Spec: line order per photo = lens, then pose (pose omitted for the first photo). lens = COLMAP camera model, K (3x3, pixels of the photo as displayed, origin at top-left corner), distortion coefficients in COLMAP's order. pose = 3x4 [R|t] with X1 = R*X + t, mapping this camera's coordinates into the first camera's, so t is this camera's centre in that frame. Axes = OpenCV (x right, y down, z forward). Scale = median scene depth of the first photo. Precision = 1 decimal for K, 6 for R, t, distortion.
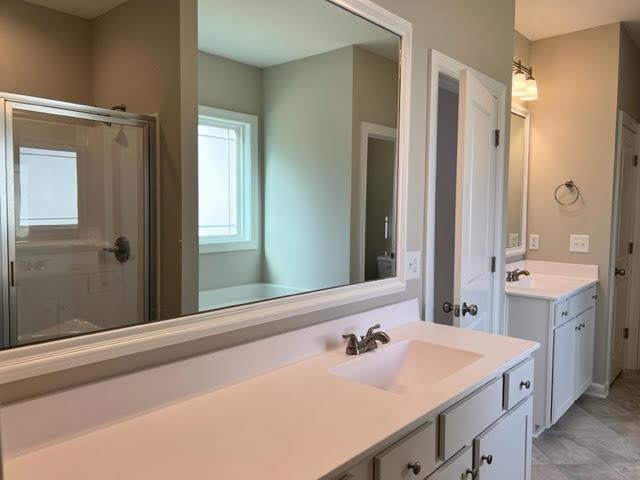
lens RADIAL K [[503.2, 0, 306.5], [0, 503.2, 241.1], [0, 0, 1]] dist [0.038936, -0.045408]
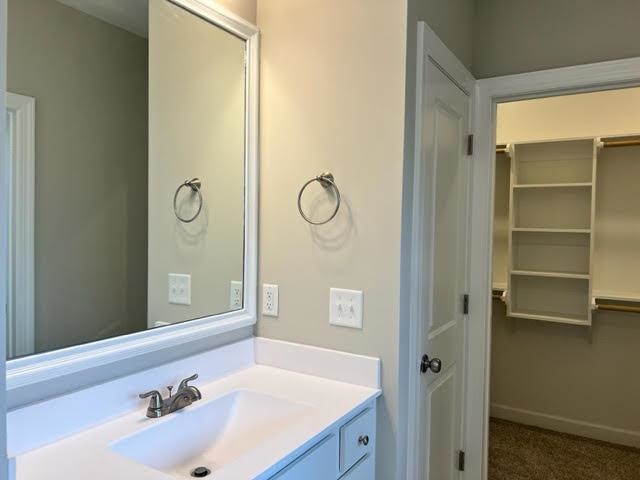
lens RADIAL K [[450.2, 0, 319.0], [0, 450.2, 243.7], [0, 0, 1]] dist [0.067440, -0.000962]
pose [[0.986631, 0.000739, 0.162971, 0.544853], [0.005243, 0.999328, -0.036274, -0.046137], [-0.162888, 0.036644, 0.985964, 0.728552]]
